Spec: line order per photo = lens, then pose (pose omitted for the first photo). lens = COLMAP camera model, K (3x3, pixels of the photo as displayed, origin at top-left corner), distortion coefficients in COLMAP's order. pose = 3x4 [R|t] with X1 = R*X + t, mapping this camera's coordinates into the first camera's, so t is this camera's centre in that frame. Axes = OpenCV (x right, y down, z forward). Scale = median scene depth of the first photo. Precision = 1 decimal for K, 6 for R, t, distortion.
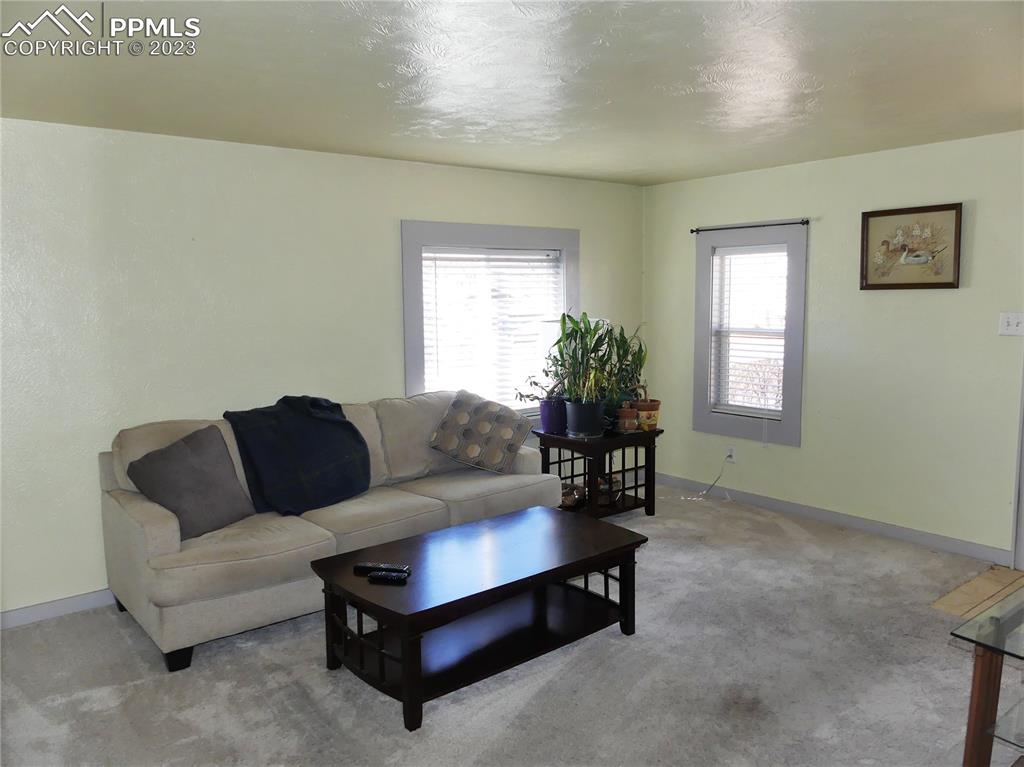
lens RADIAL K [[784.2, 0, 512.4], [0, 784.2, 370.9], [0, 0, 1]] dist [-0.007079, 0.002863]
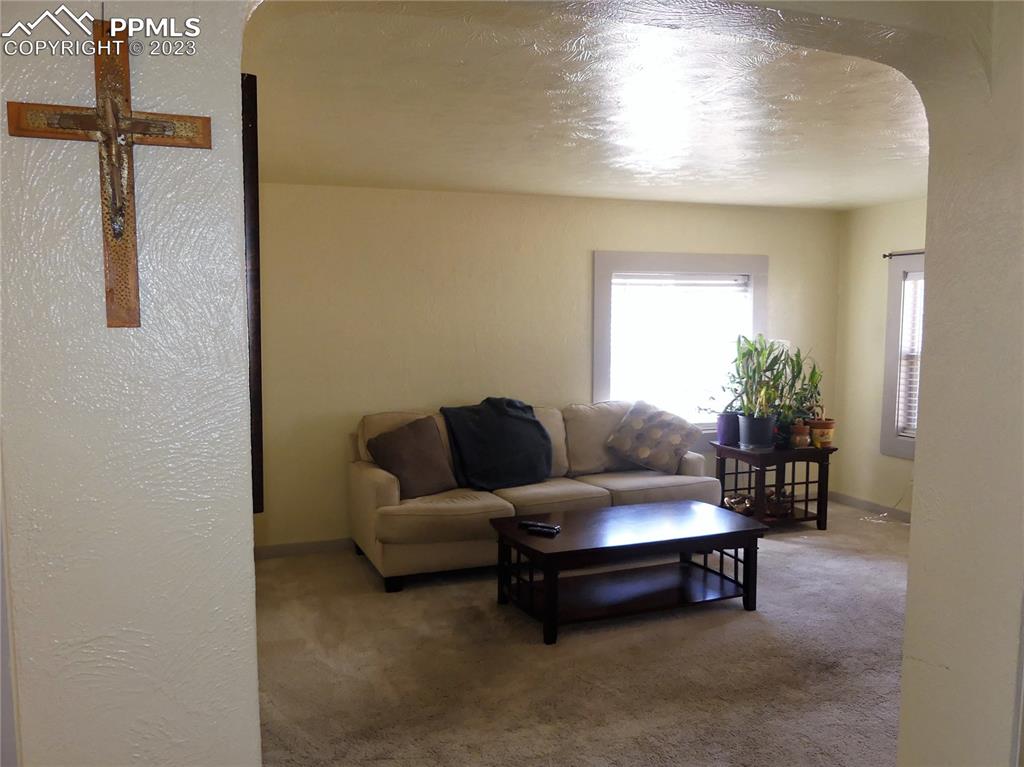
lens RADIAL K [[832.6, 0, 512.0], [0, 832.6, 383.5], [0, 0, 1]] dist [-0.003488, -0.000233]
pose [[0.953085, 0.036295, -0.300520, 0.113062], [-0.041137, 0.999105, -0.009799, 0.018830], [0.299896, 0.021701, 0.953725, -0.189551]]
